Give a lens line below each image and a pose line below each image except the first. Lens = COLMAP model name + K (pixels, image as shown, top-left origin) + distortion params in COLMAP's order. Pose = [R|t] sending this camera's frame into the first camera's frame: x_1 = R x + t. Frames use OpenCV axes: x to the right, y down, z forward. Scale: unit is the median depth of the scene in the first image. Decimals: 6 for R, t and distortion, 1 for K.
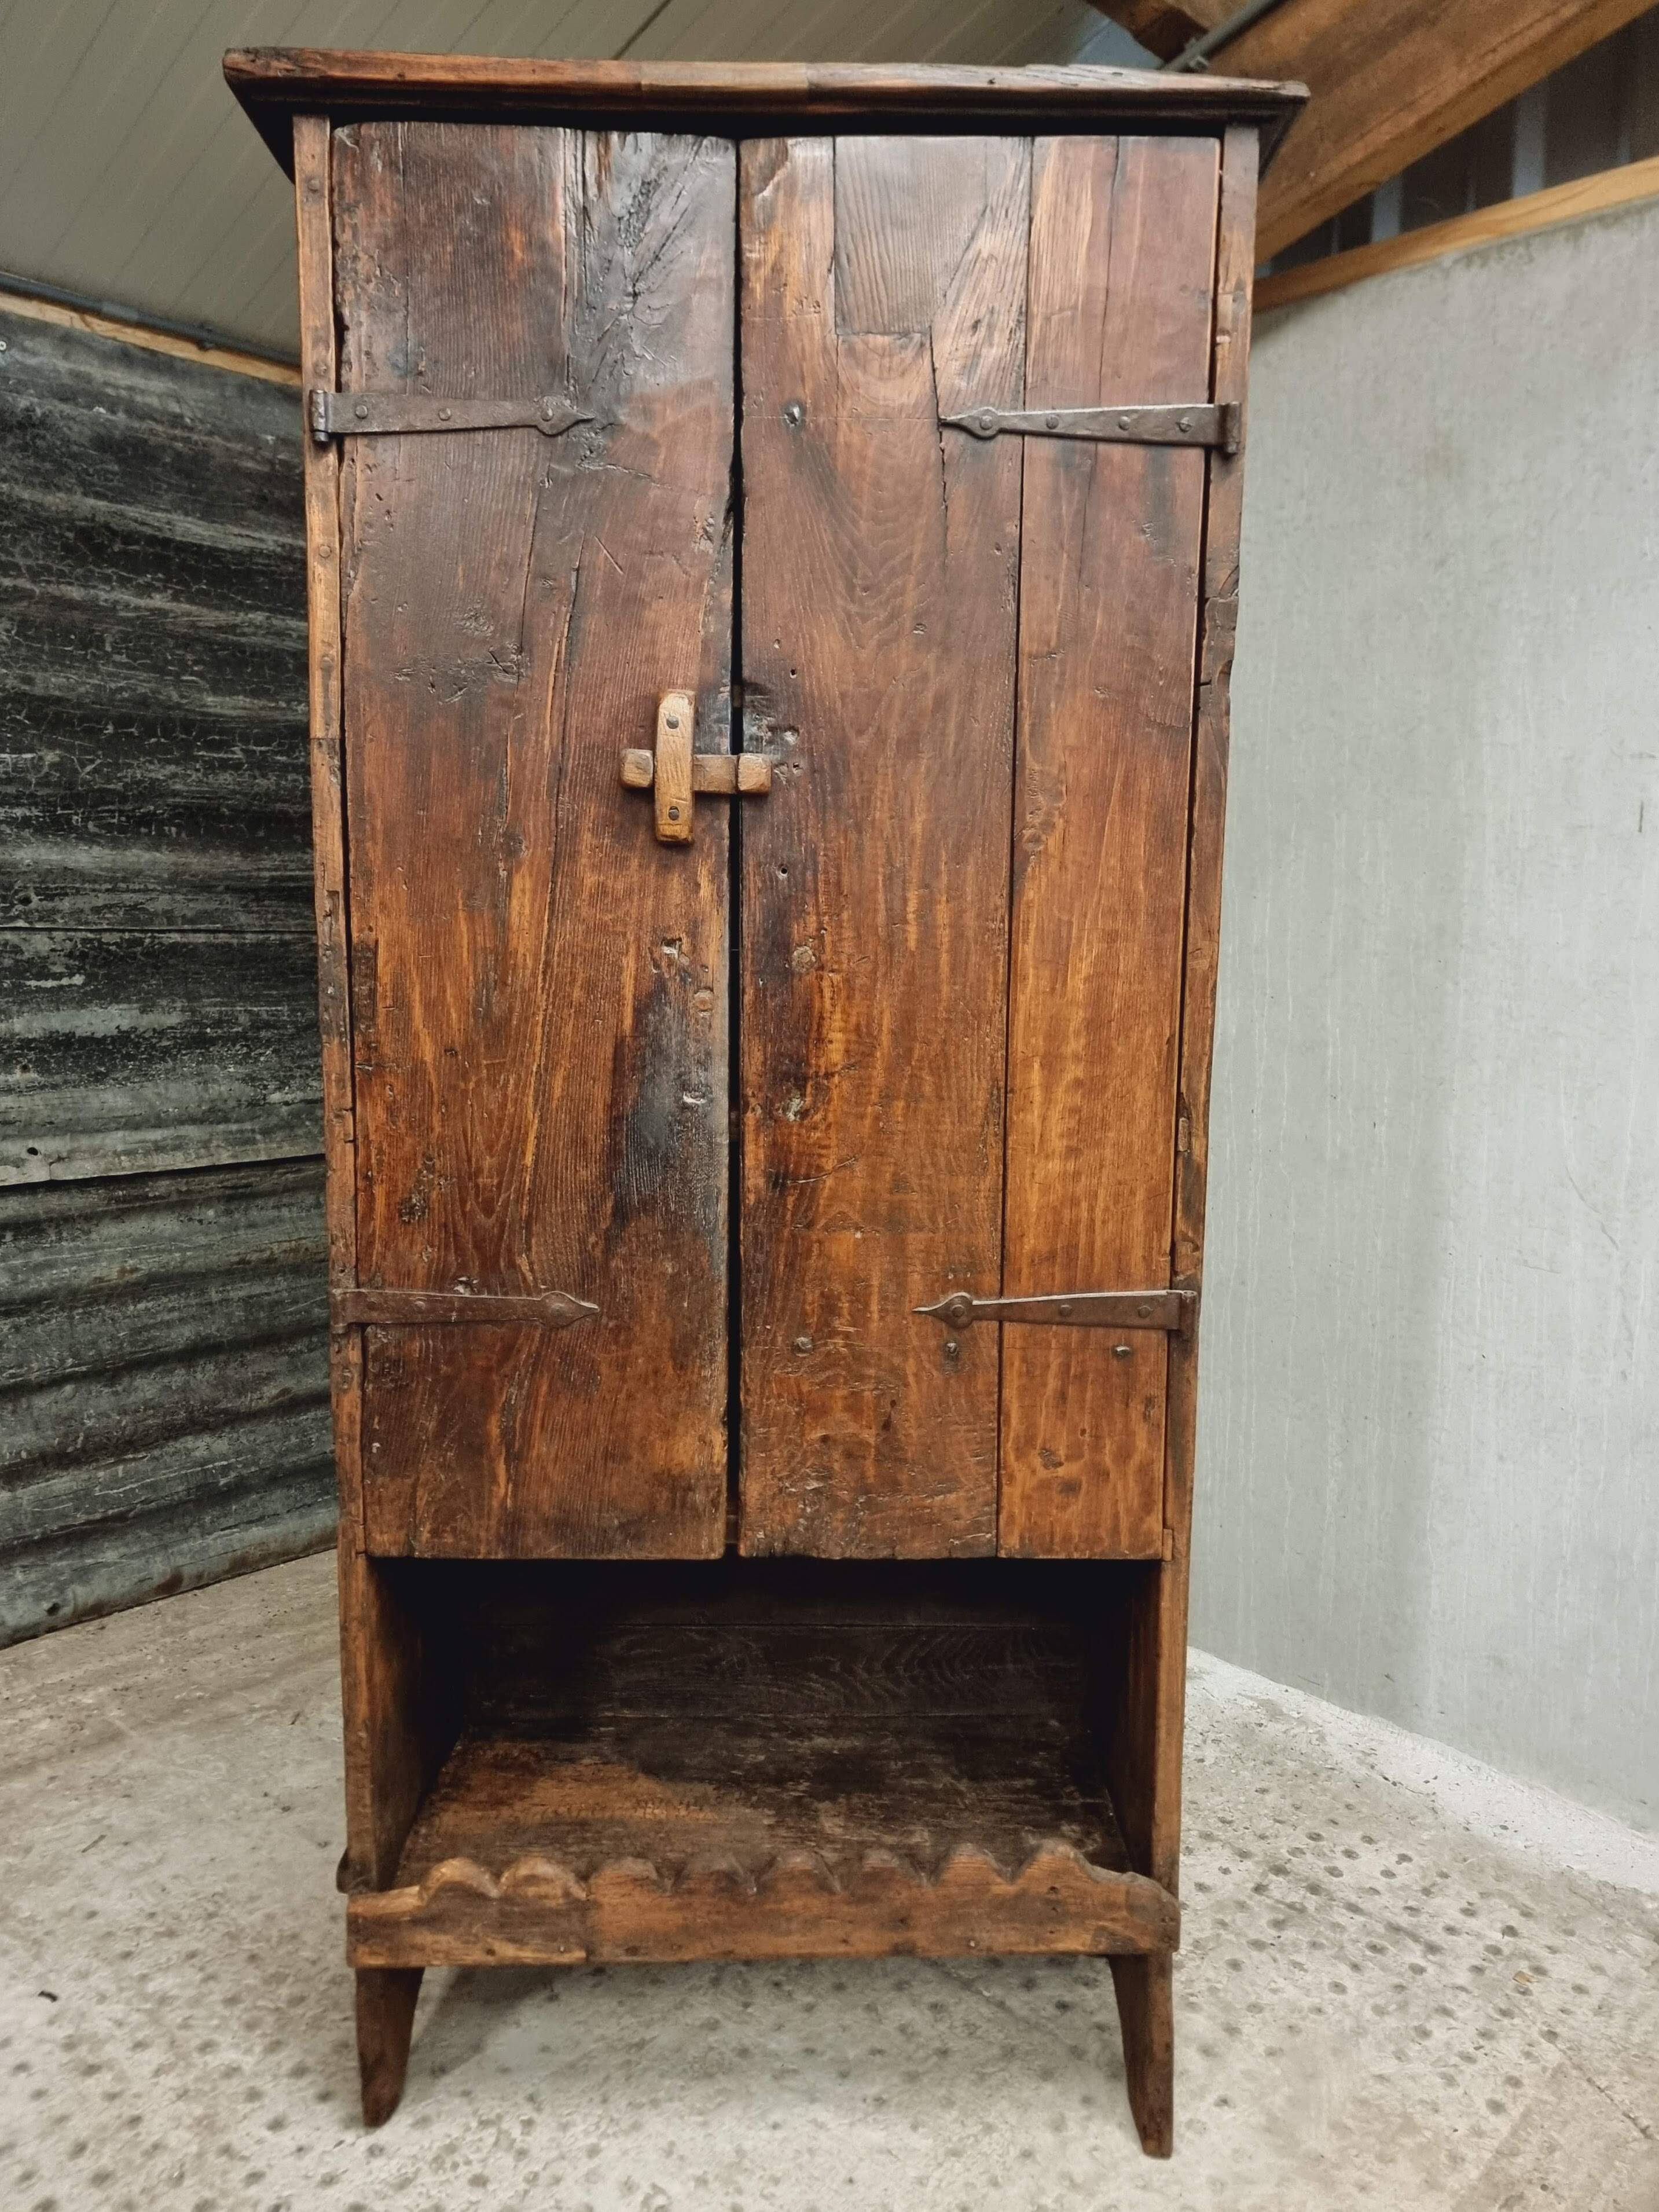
lens RADIAL K [[1560.4, 0, 827.6], [0, 1560.4, 1117.3], [0, 0, 1]] dist [0.069829, -0.063032]
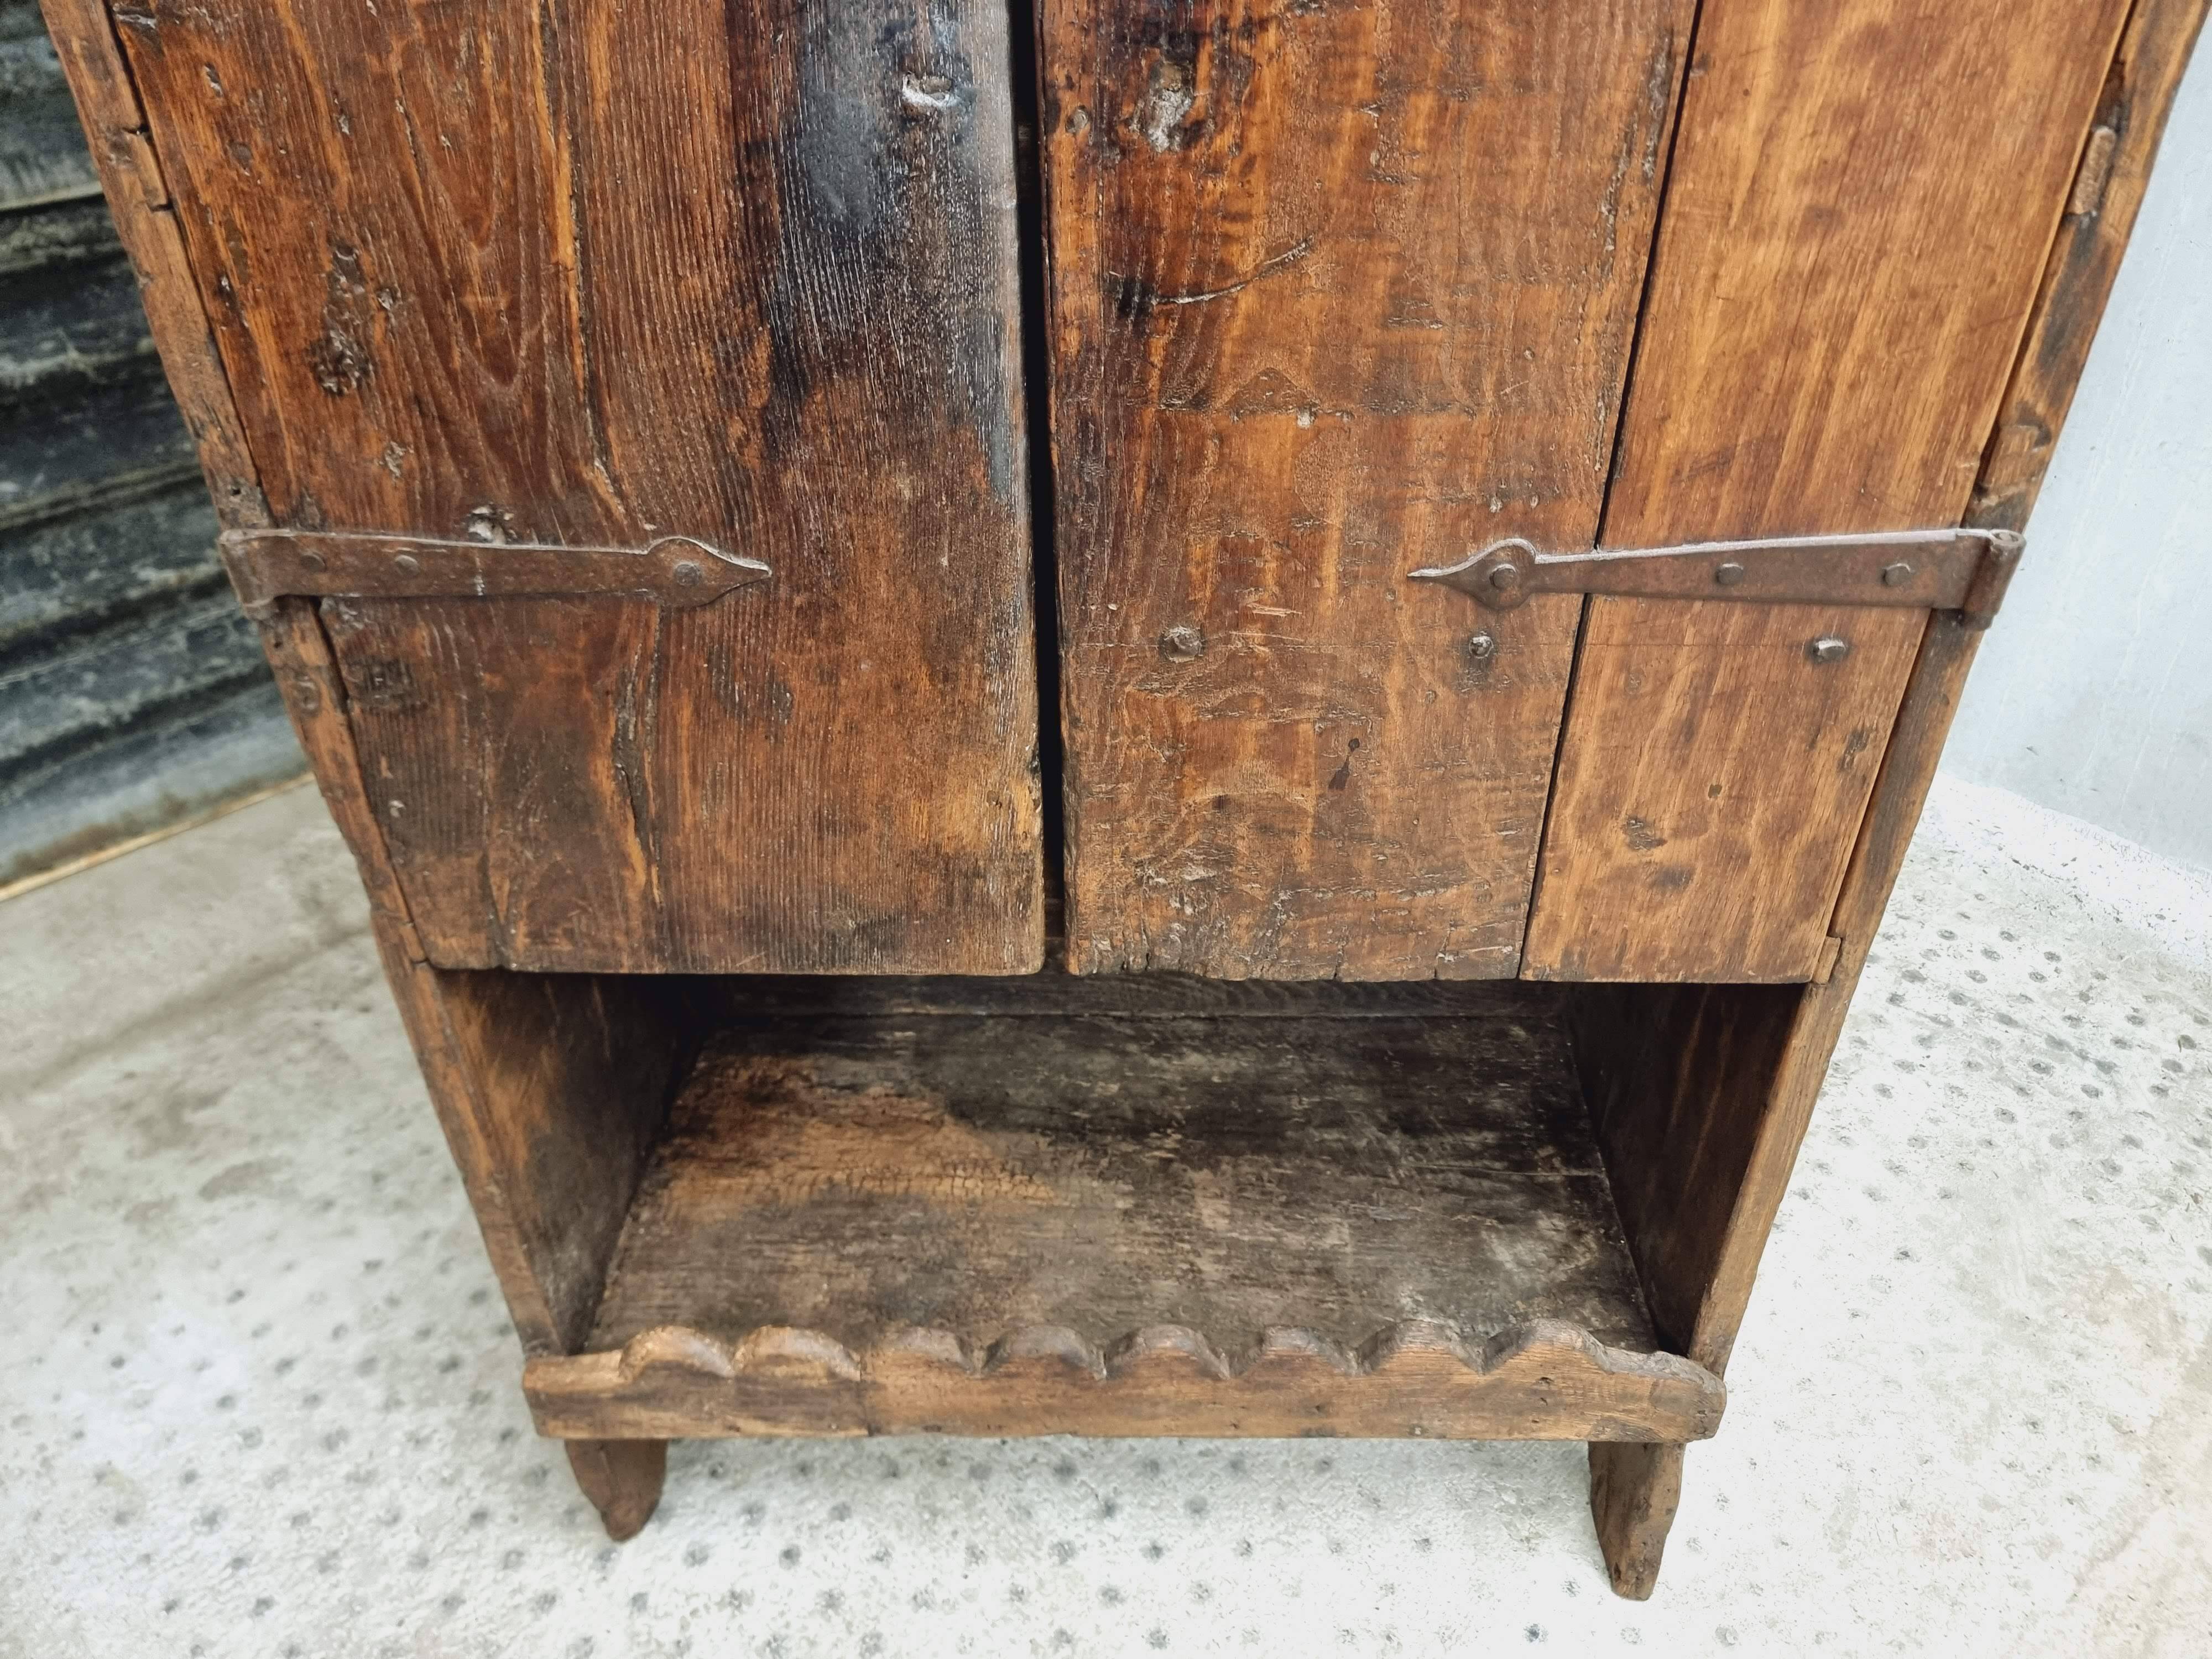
lens RADIAL K [[1521.9, 0, 1118.7], [0, 1521.9, 835.5], [0, 0, 1]] dist [0.057687, -0.053104]
pose [[0.999164, 0.009120, -0.039840, -0.016233], [0.010038, 0.890170, 0.455517, -0.022259], [0.039618, -0.455536, 0.889335, 0.540588]]
